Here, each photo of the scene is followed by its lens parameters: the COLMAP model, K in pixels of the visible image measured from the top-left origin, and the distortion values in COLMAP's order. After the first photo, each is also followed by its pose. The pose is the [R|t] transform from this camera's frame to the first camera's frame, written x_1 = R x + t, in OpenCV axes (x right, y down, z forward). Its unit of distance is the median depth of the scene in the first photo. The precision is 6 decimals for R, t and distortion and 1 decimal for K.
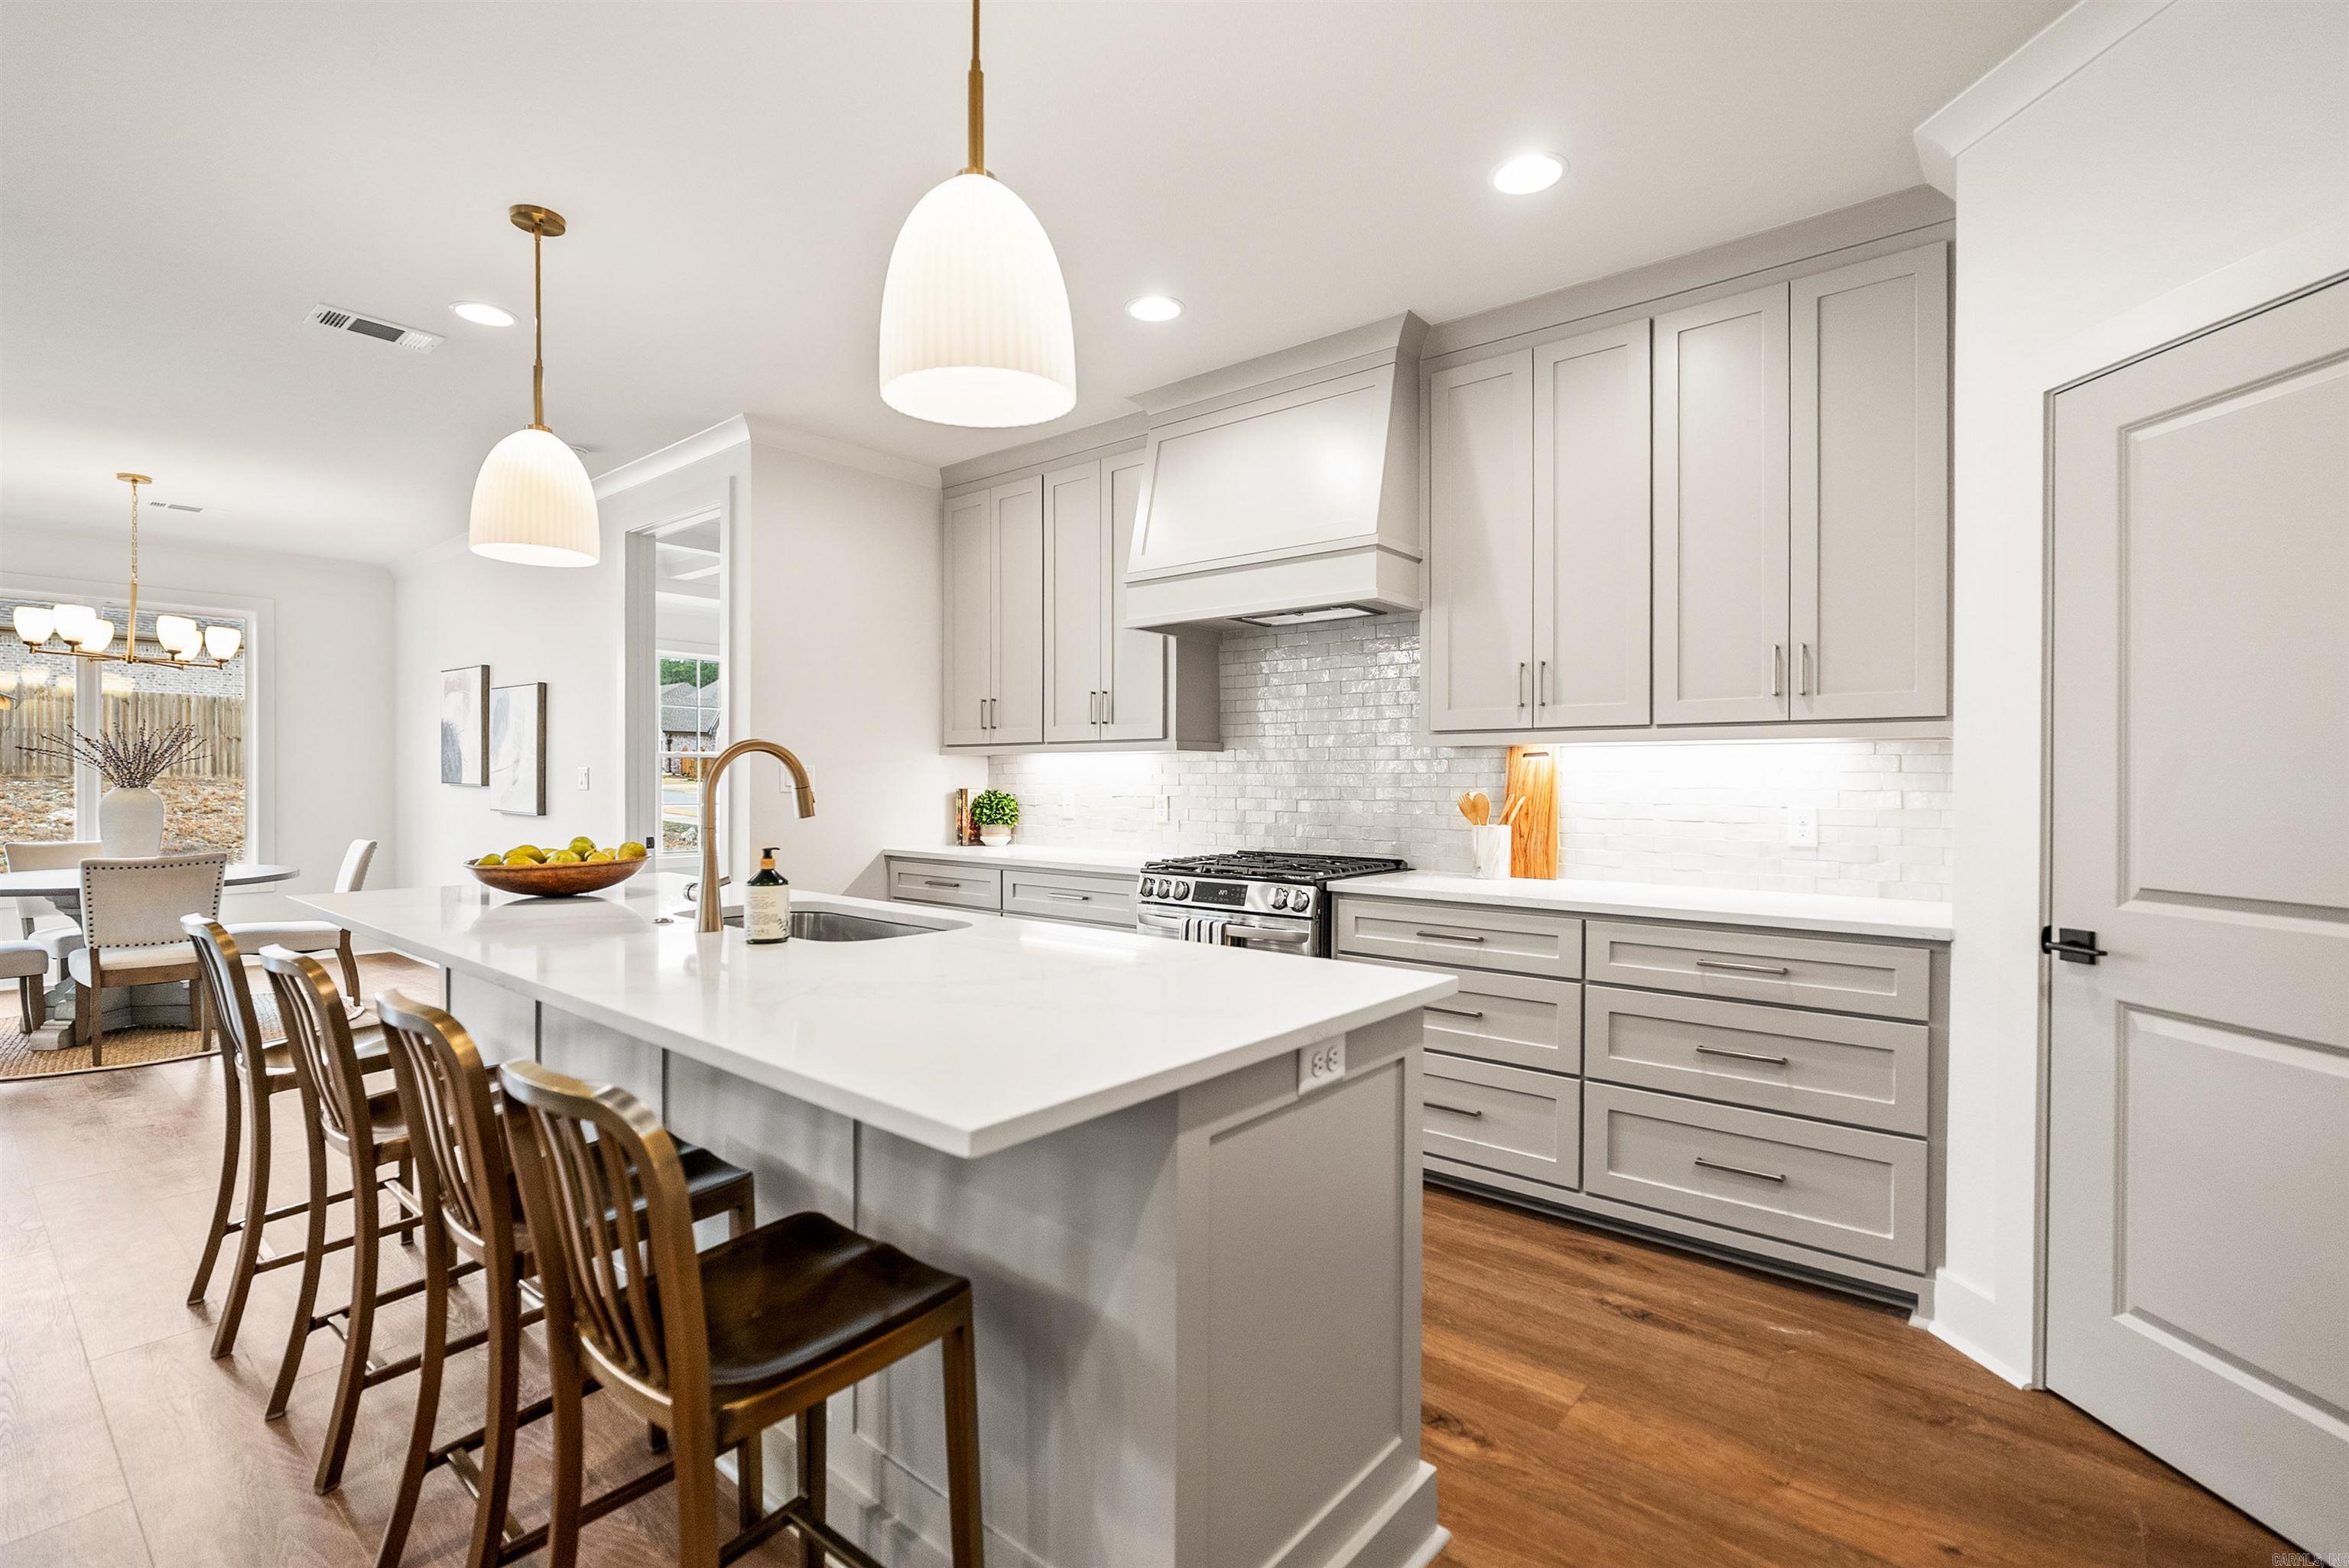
lens RADIAL K [[1066.2, 0, 1174.5], [0, 1066.2, 784.0], [0, 0, 1]] dist [-0.004433, -0.000469]
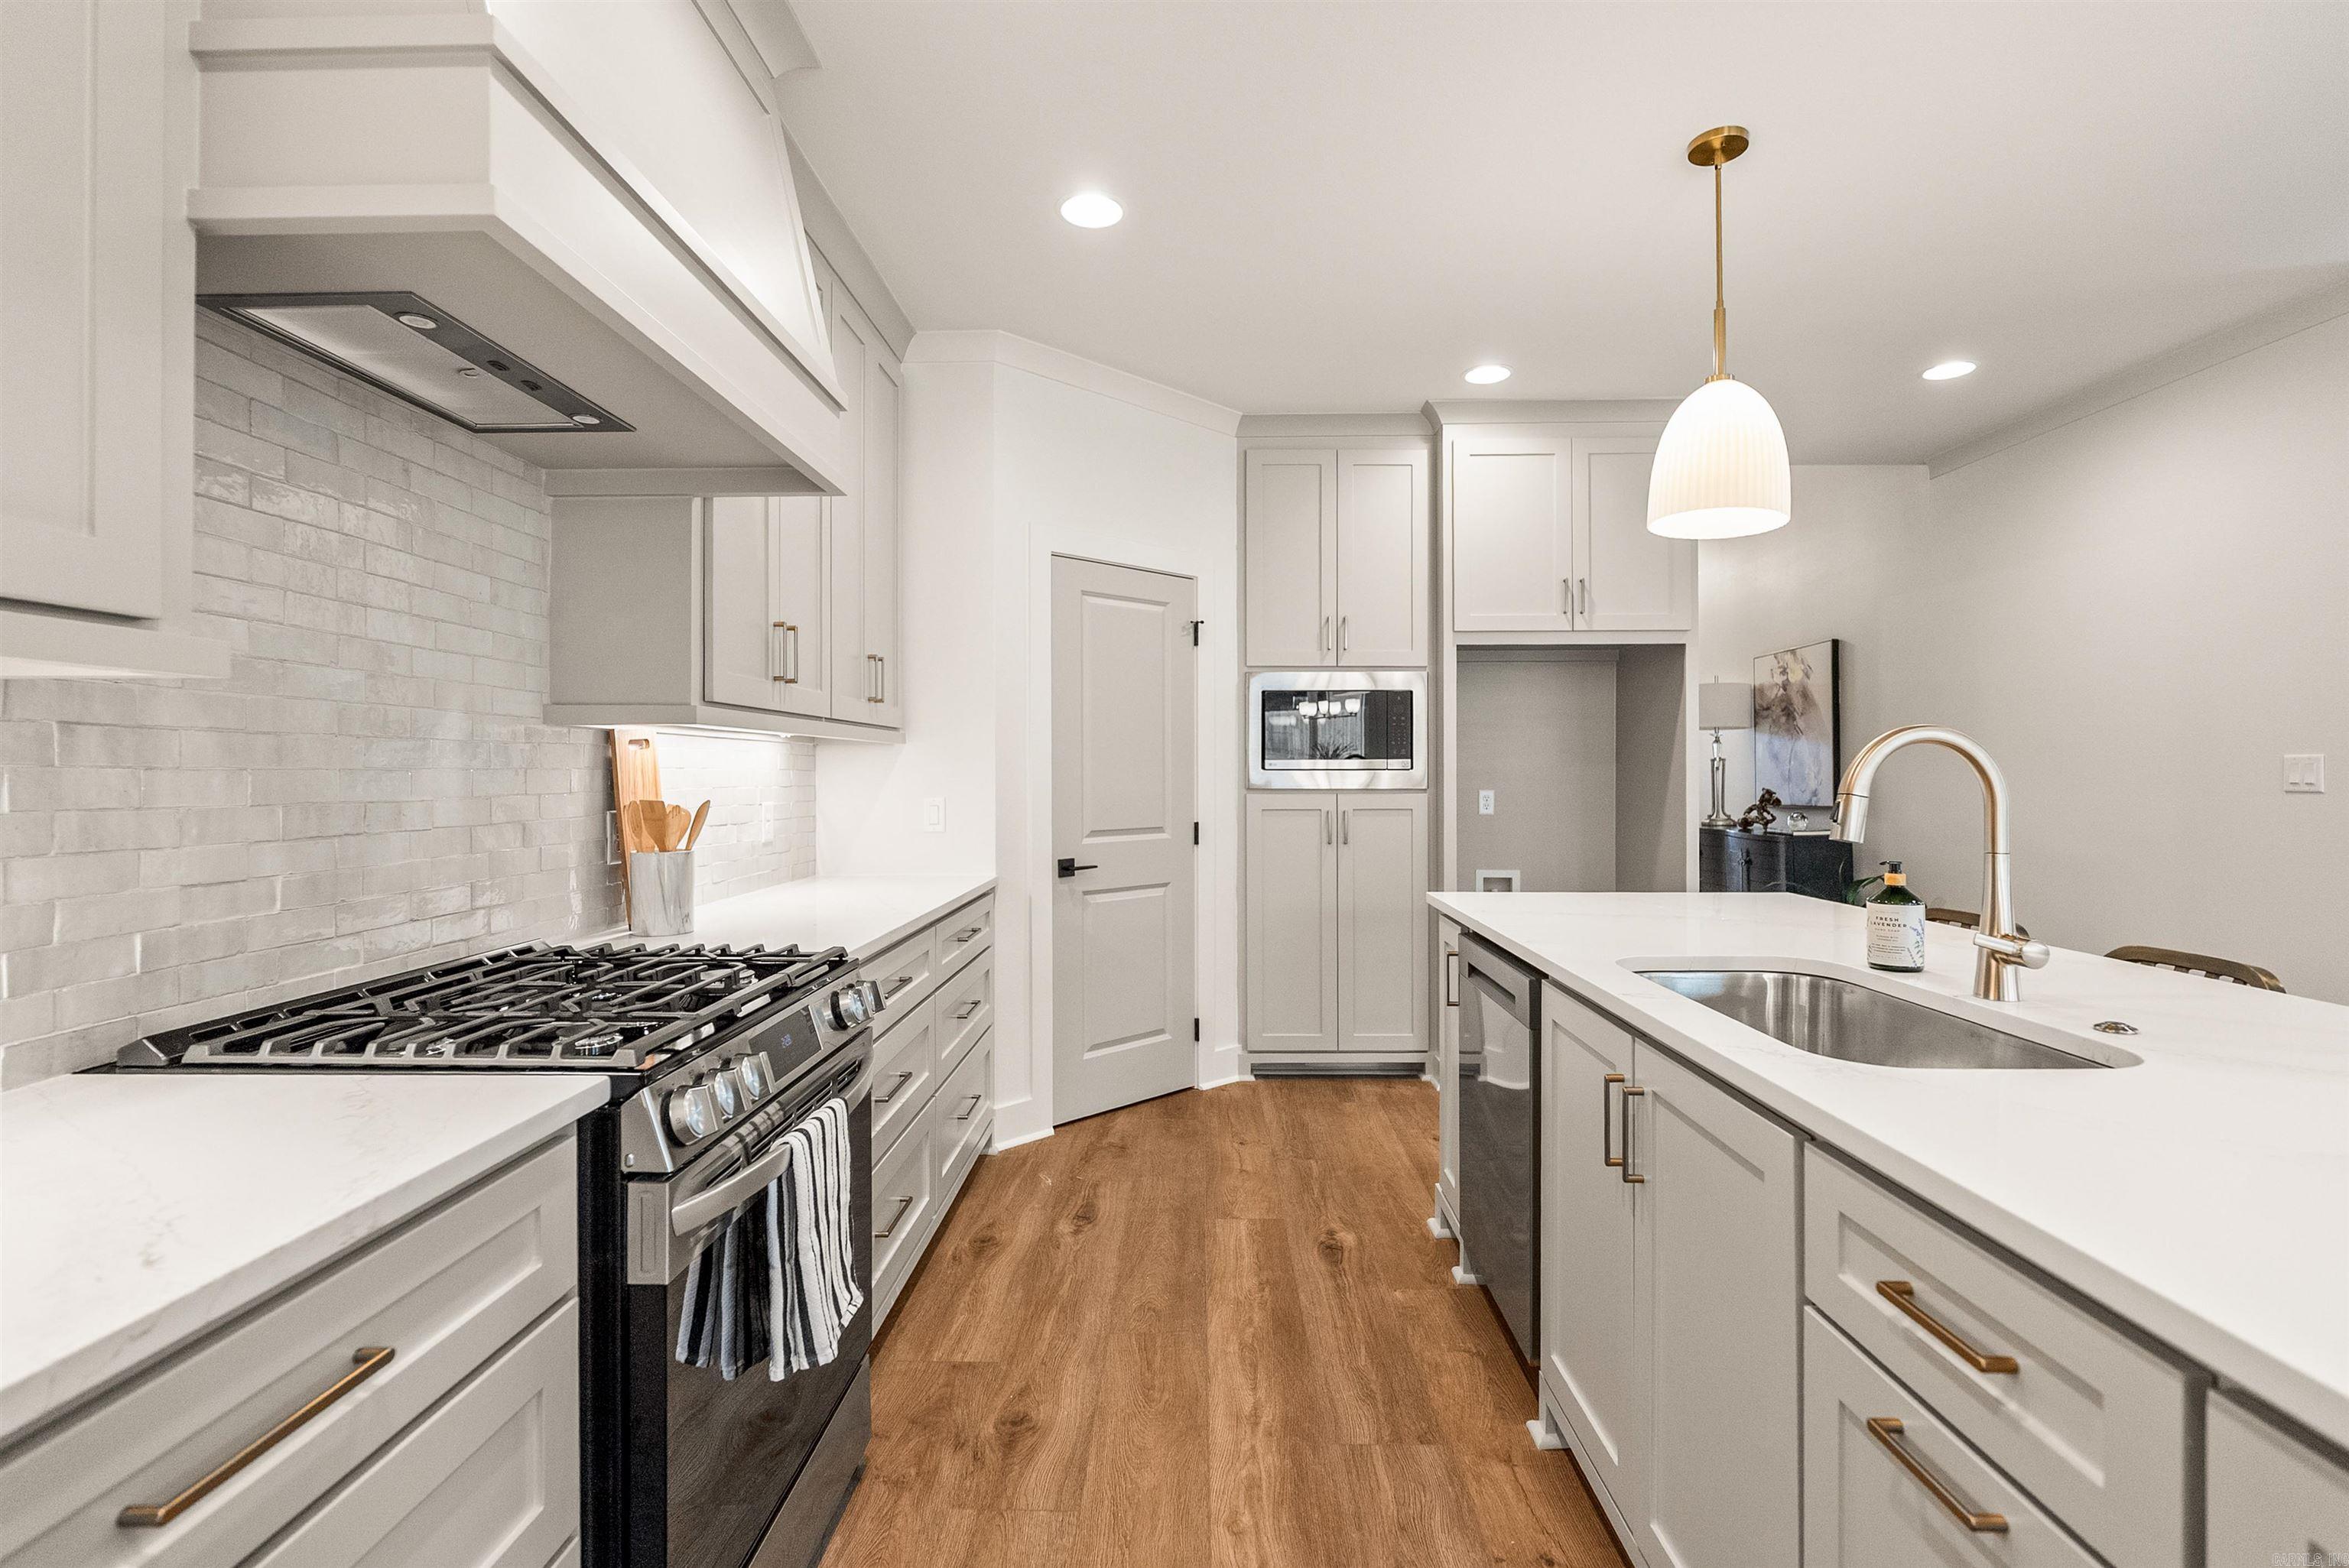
lens RADIAL K [[1063.1, 0, 1180.7], [0, 1063.1, 767.8], [0, 0, 1]] dist [-0.009544, 0.000056]
pose [[-0.625864, 0.002215, 0.779929, -0.420125], [0.004852, 0.999988, 0.001053, -0.011183], [-0.779917, 0.004443, -0.625867, 1.215968]]
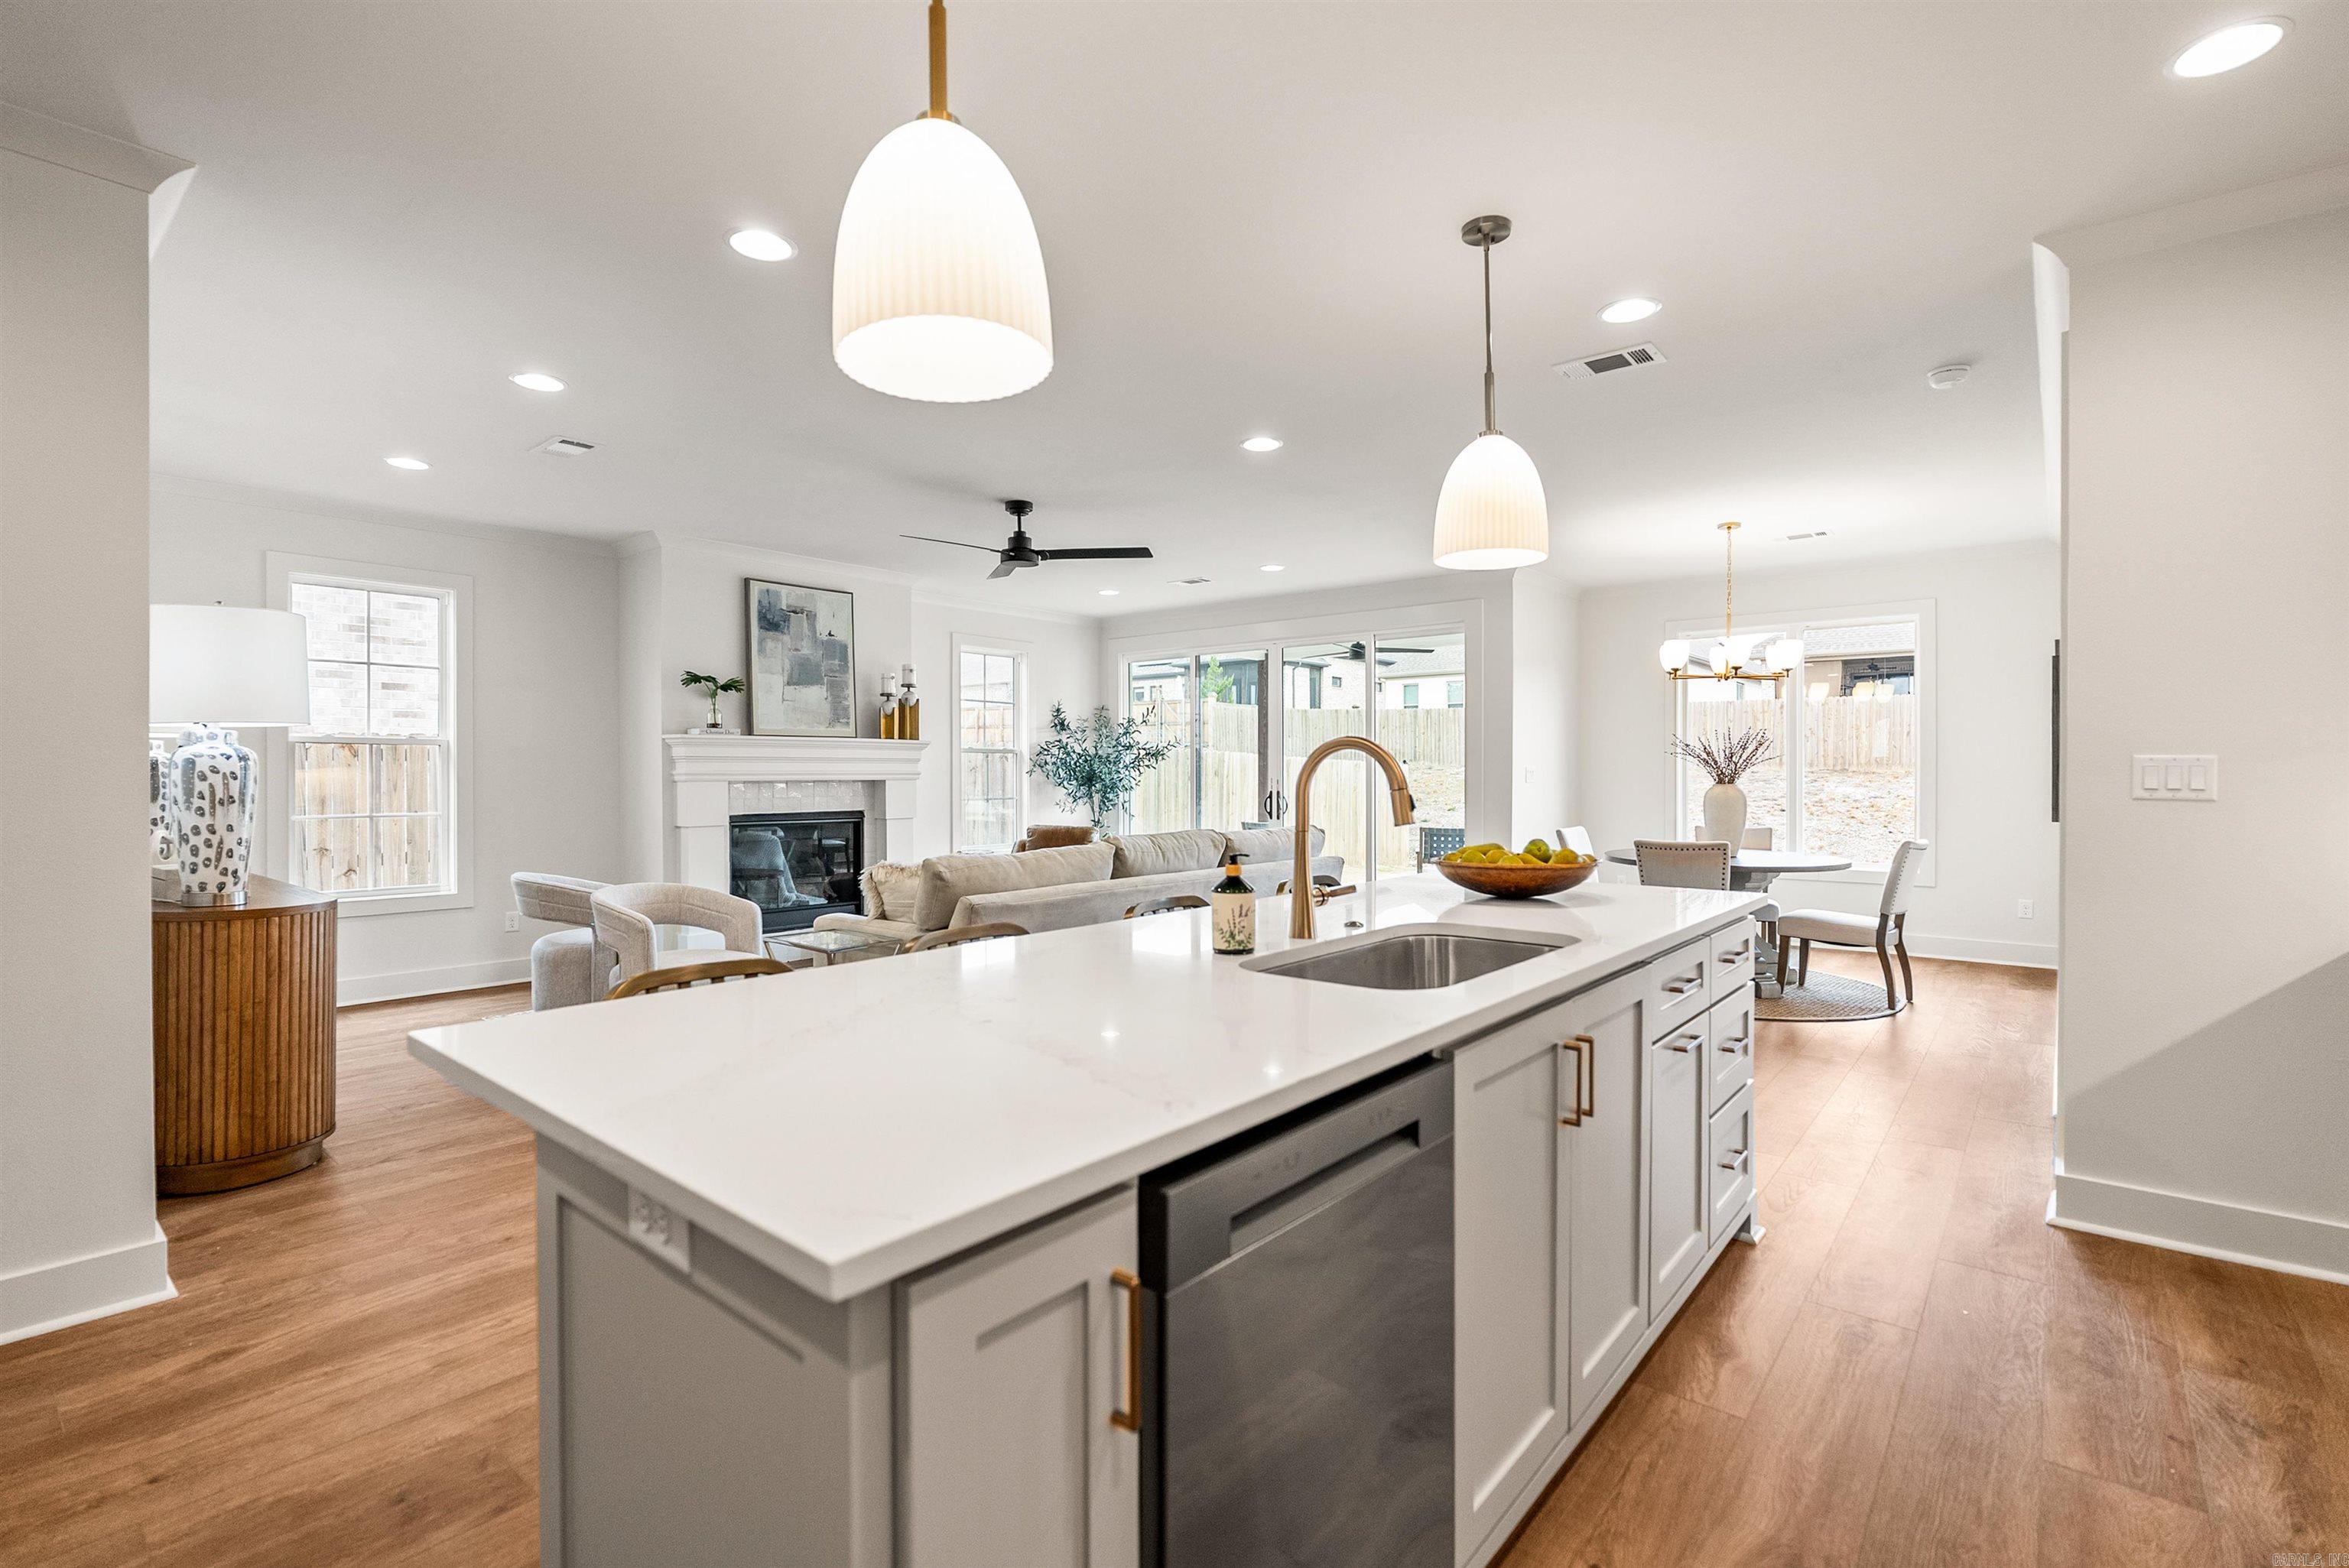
lens RADIAL K [[1076.3, 0, 1181.0], [0, 1076.3, 774.4], [0, 0, 1]] dist [-0.003770, 0.000138]
pose [[0.002243, 0.000479, -0.999997, 0.354720], [-0.004580, 0.999989, 0.000469, -0.006386], [0.999987, 0.004579, 0.002246, 0.580883]]
